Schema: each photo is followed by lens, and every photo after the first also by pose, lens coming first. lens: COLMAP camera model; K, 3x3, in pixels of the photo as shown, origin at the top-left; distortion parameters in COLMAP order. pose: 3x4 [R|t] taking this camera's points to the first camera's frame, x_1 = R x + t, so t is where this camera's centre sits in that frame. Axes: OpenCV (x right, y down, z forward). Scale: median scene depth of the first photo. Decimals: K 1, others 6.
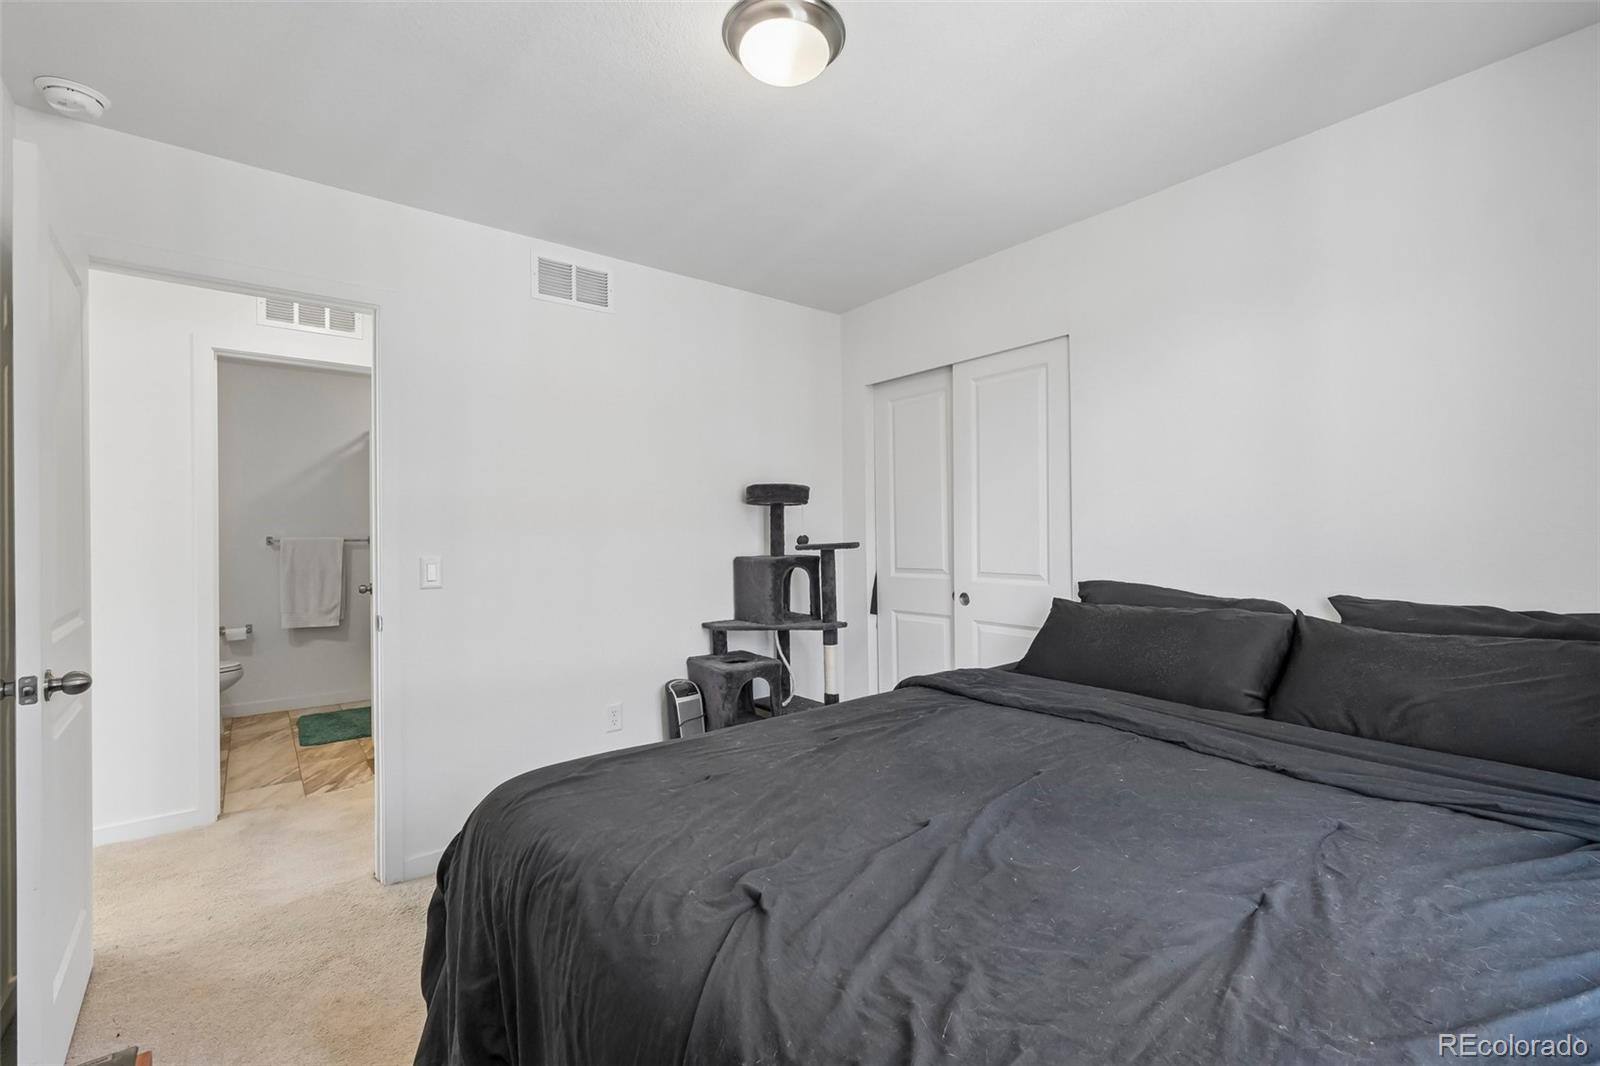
lens RADIAL K [[703.5, 0, 807.0], [0, 703.5, 530.2], [0, 0, 1]] dist [-0.001556, 0.000618]
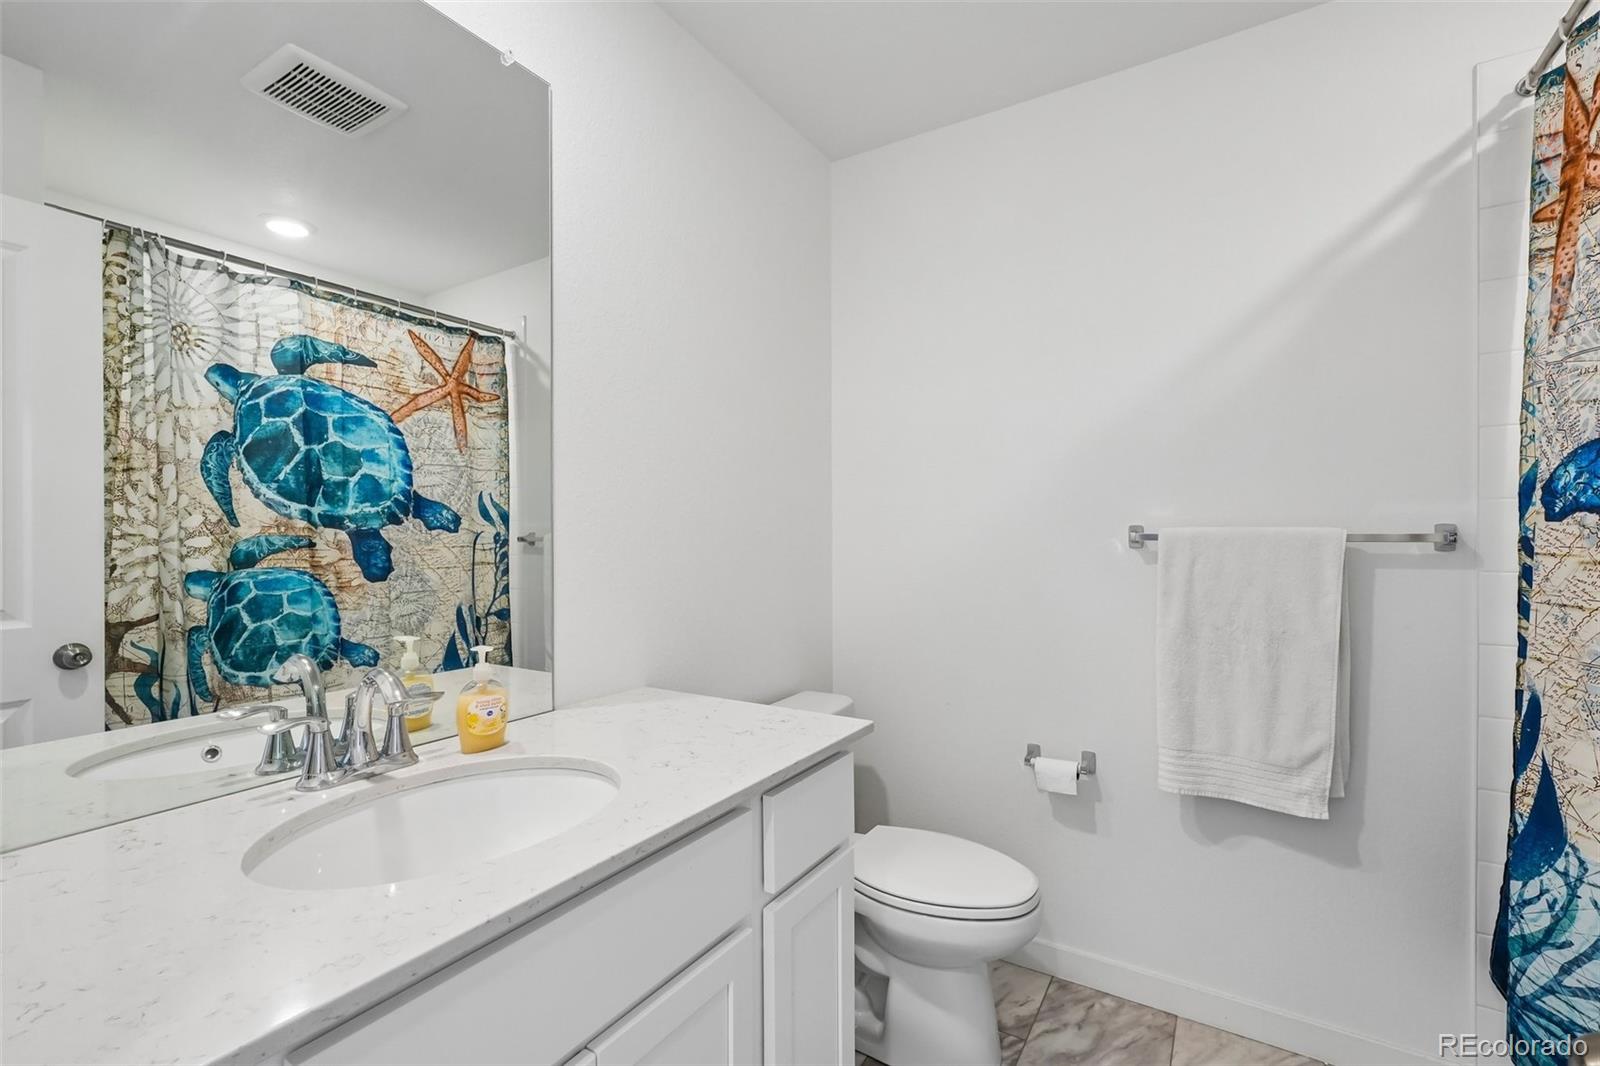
lens RADIAL K [[703.5, 0, 807.0], [0, 703.5, 530.2], [0, 0, 1]] dist [-0.001556, 0.000618]
pose [[0.335188, 0.008383, -0.942114, -0.462303], [0.001239, 0.999956, 0.009338, 0.007458], [0.942151, -0.004297, 0.335162, 0.696105]]
